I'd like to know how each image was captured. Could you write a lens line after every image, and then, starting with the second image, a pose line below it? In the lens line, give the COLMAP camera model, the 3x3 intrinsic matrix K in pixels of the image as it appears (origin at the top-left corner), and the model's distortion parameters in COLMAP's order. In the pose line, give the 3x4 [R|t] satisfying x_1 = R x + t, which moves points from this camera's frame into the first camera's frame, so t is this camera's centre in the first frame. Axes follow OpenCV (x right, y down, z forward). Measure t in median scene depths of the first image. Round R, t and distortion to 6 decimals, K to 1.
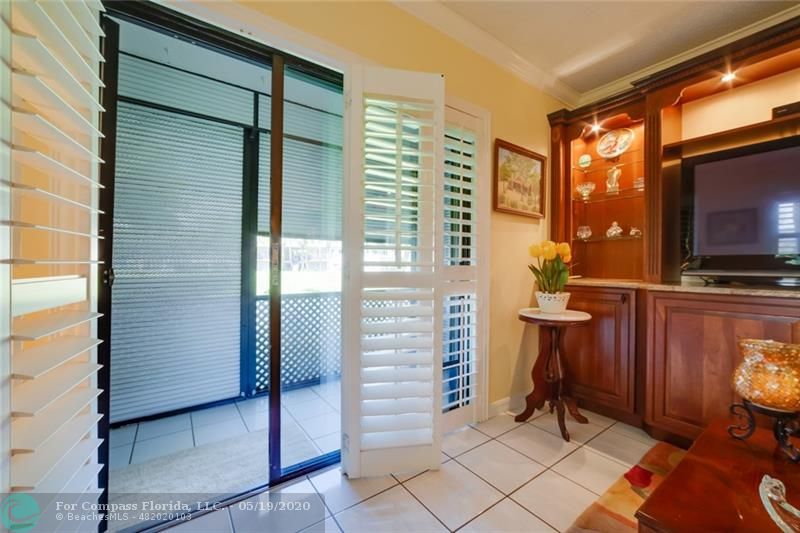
lens RADIAL K [[324.7, 0, 404.9], [0, 324.7, 263.2], [0, 0, 1]] dist [0.000475, -0.000296]
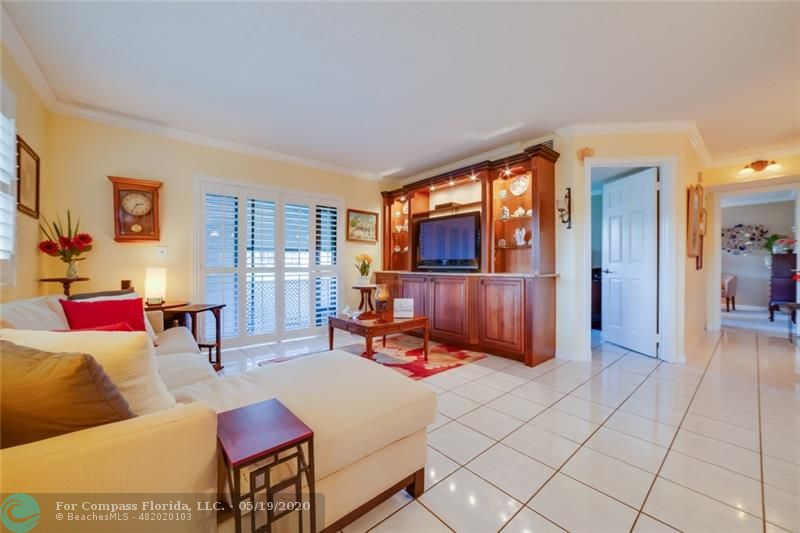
lens RADIAL K [[306.4, 0, 400.2], [0, 306.4, 266.1], [0, 0, 1]] dist [-0.019122, 0.005593]
pose [[0.996964, -0.006681, 0.077583, 0.470073], [0.005992, 0.999940, 0.009118, 0.000537], [-0.077639, -0.008626, 0.996944, -1.136927]]
